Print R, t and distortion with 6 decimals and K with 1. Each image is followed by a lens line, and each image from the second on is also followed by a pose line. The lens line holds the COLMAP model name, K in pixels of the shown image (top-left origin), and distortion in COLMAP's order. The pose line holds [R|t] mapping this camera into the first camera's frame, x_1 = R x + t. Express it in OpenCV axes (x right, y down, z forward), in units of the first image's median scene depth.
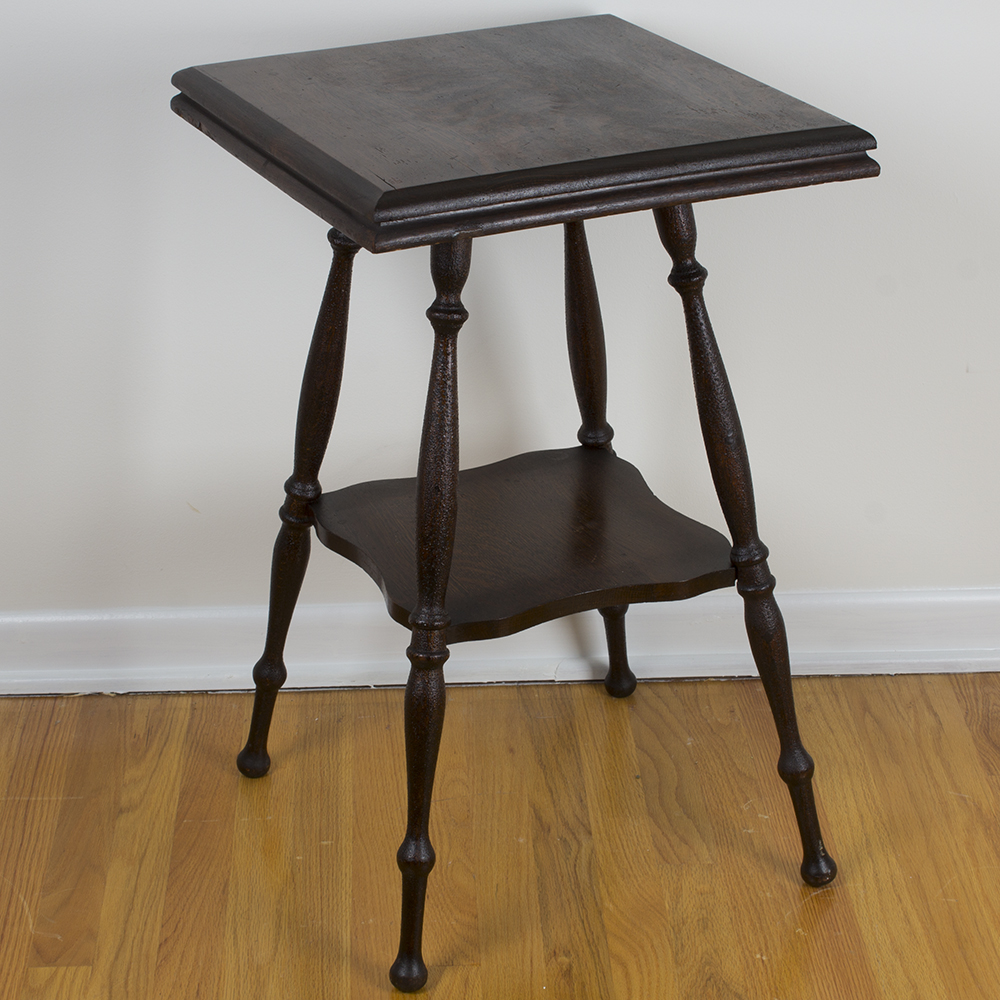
lens RADIAL K [[2778.2, 0, 468.0], [0, 2778.2, 498.9], [0, 0, 1]] dist [0.015455, 0.083334]
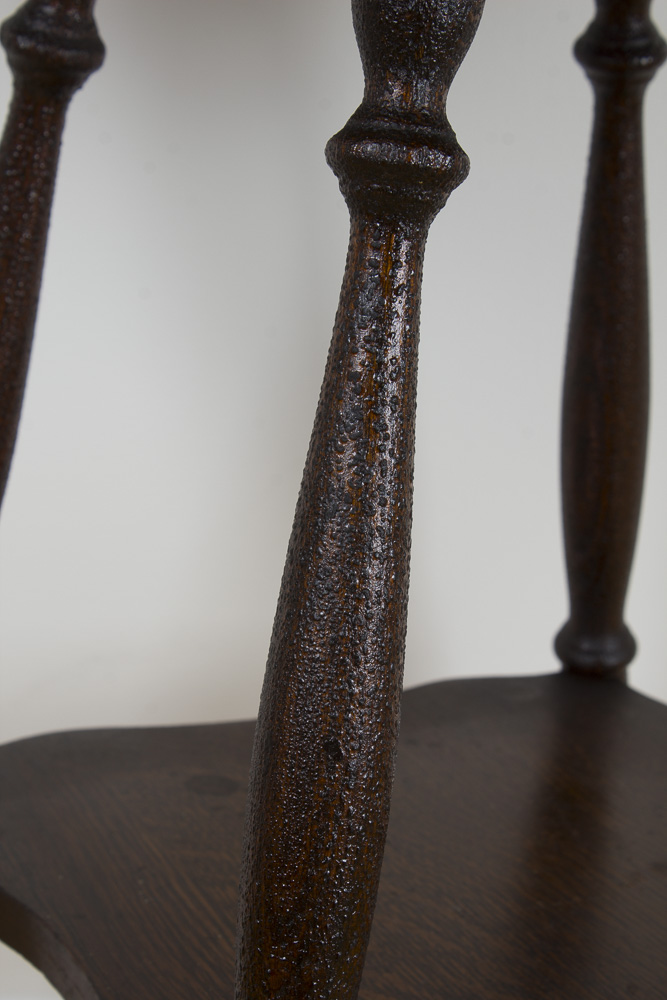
lens RADIAL K [[2343.8, 0, 333.5], [0, 2343.8, 500.0], [0, 0, 1]] dist [0.048902, 0.428769]
pose [[0.994003, 0.053477, 0.095383, -0.031256], [-0.041889, 0.991939, -0.119595, -0.000297], [-0.101010, 0.114883, 0.988230, 0.658181]]
